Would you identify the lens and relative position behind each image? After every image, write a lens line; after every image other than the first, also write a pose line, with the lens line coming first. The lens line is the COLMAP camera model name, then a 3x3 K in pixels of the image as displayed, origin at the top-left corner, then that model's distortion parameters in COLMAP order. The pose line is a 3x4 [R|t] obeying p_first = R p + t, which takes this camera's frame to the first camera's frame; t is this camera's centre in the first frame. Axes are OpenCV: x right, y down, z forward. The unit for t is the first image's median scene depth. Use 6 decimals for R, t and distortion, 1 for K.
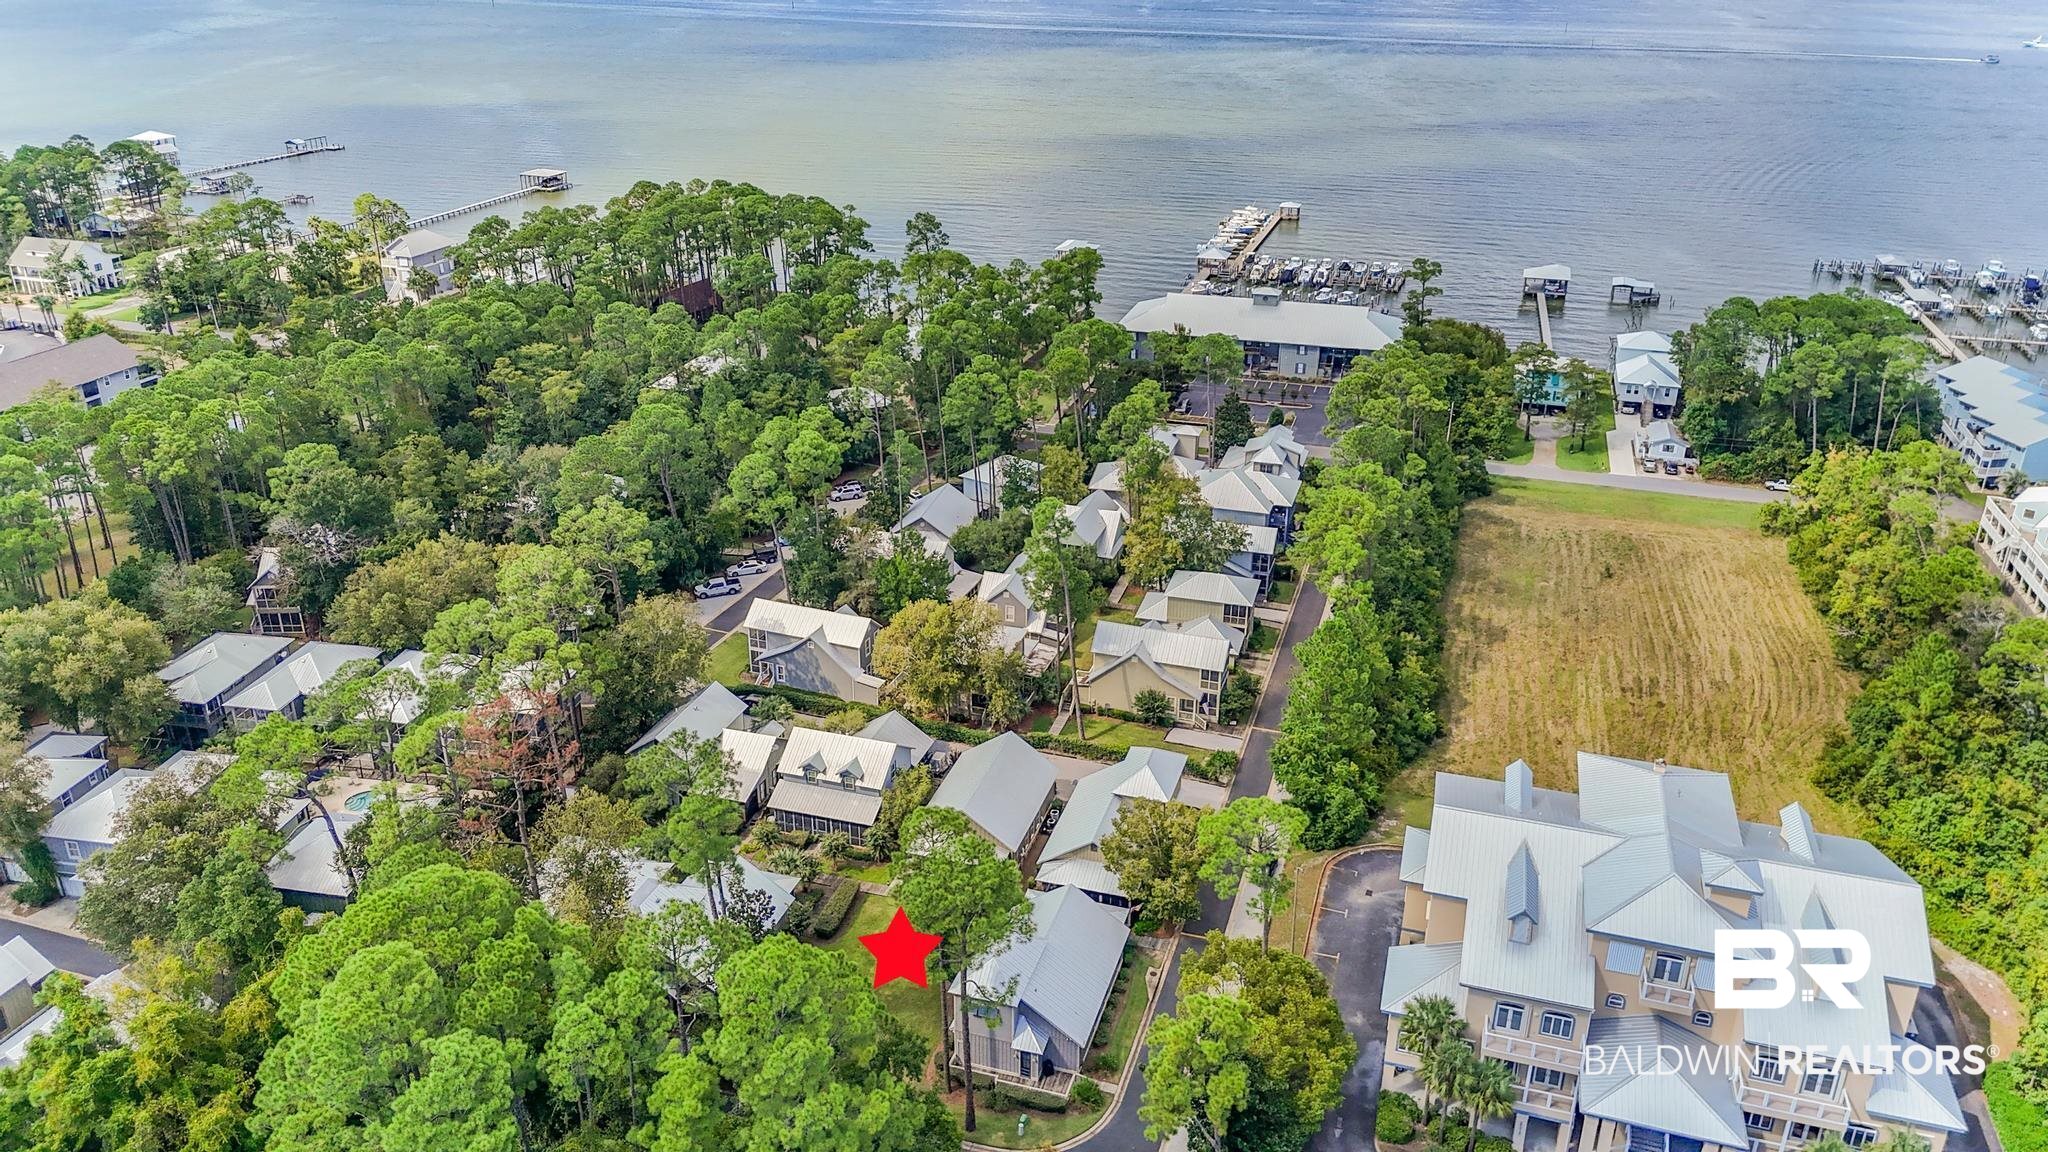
lens RADIAL K [[1510.1, 0, 1024.0], [0, 1510.1, 576.0], [0, 0, 1]] dist [0.116190, -0.122986]
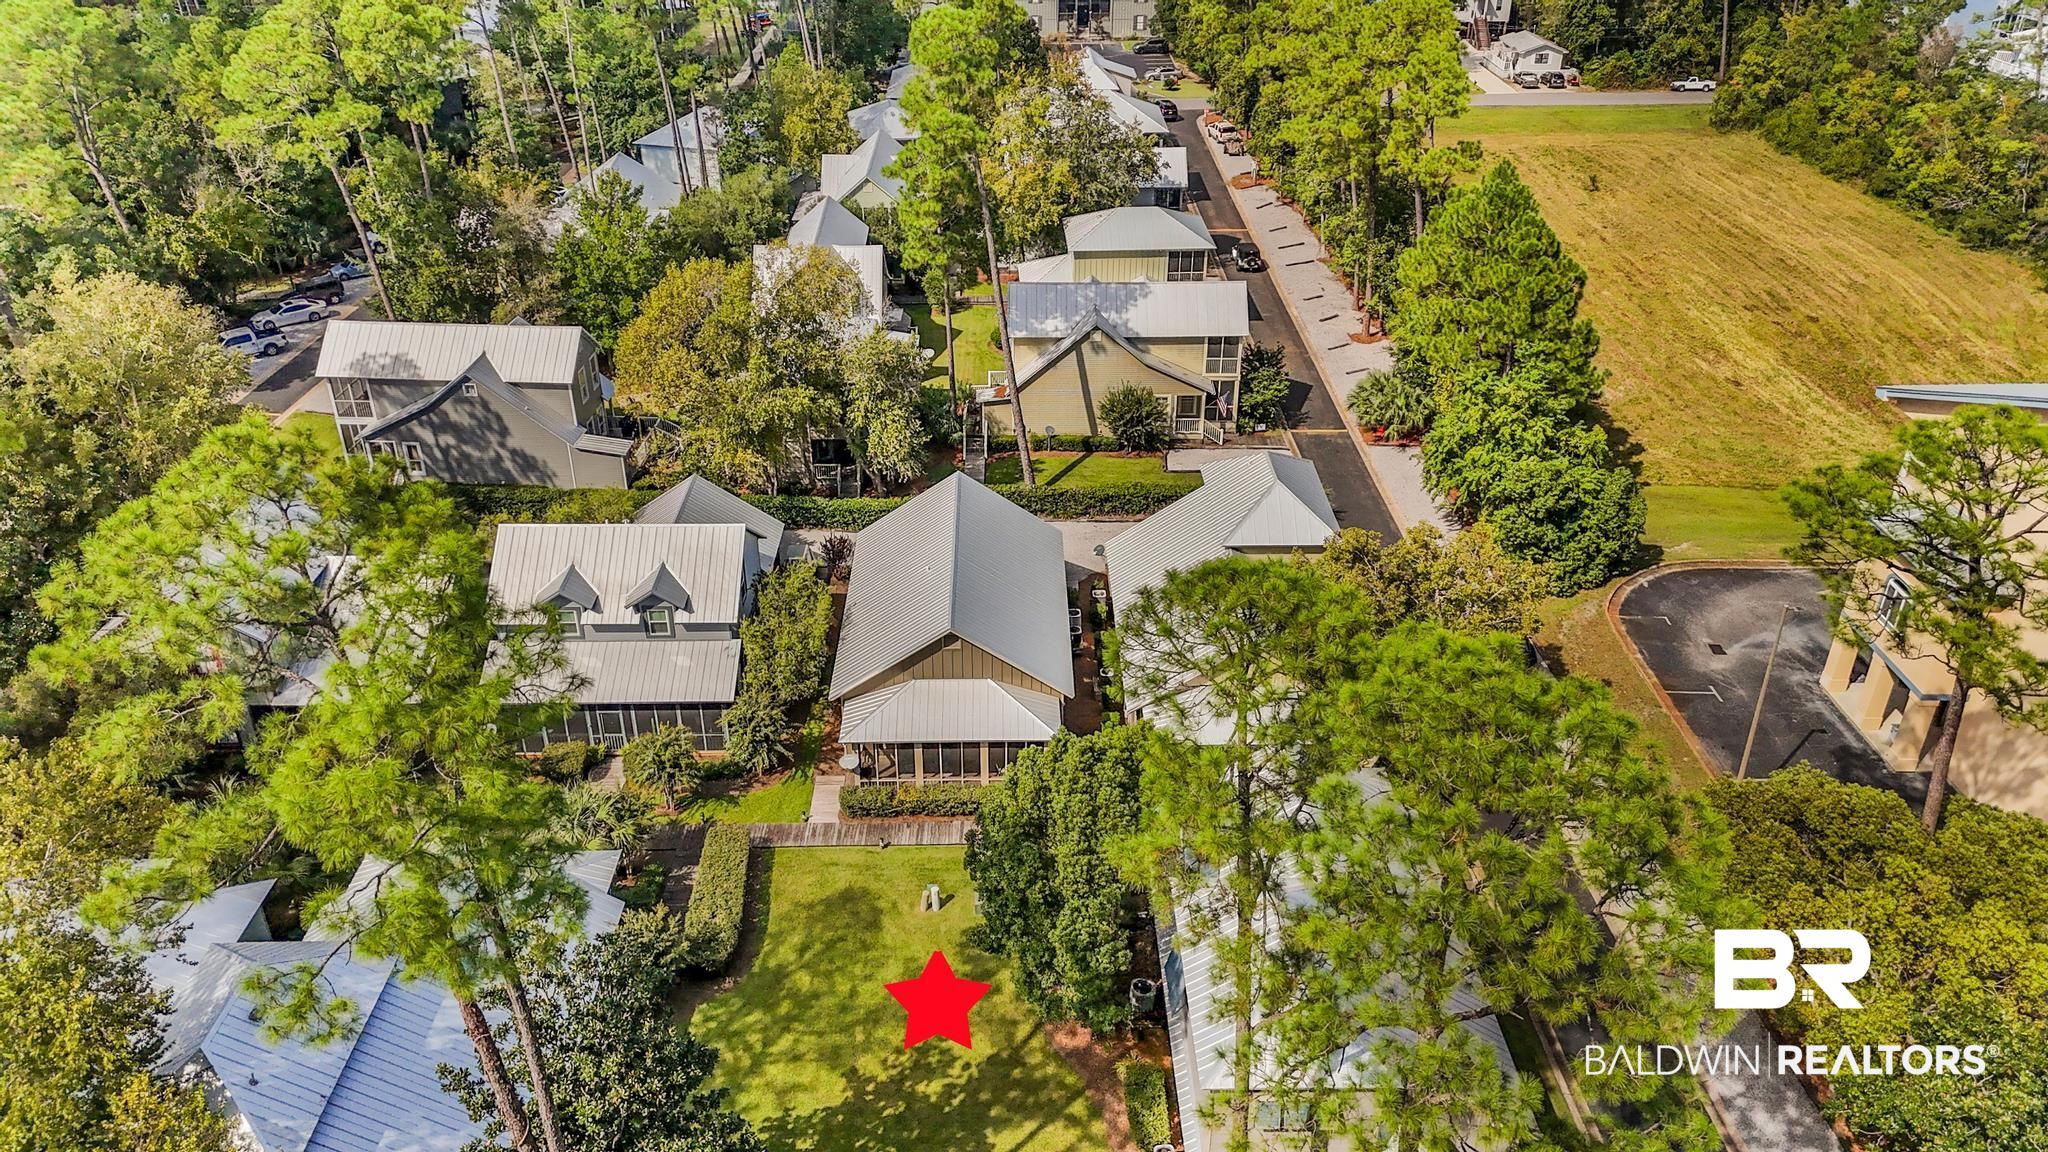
lens RADIAL K [[1510.1, 0, 1024.0], [0, 1510.1, 576.0], [0, 0, 1]] dist [0.116190, -0.122986]
pose [[0.951097, -0.159979, 0.264238, -0.113244], [0.133873, 0.984404, 0.114131, 0.075068], [-0.278375, -0.073175, 0.957681, 0.464914]]
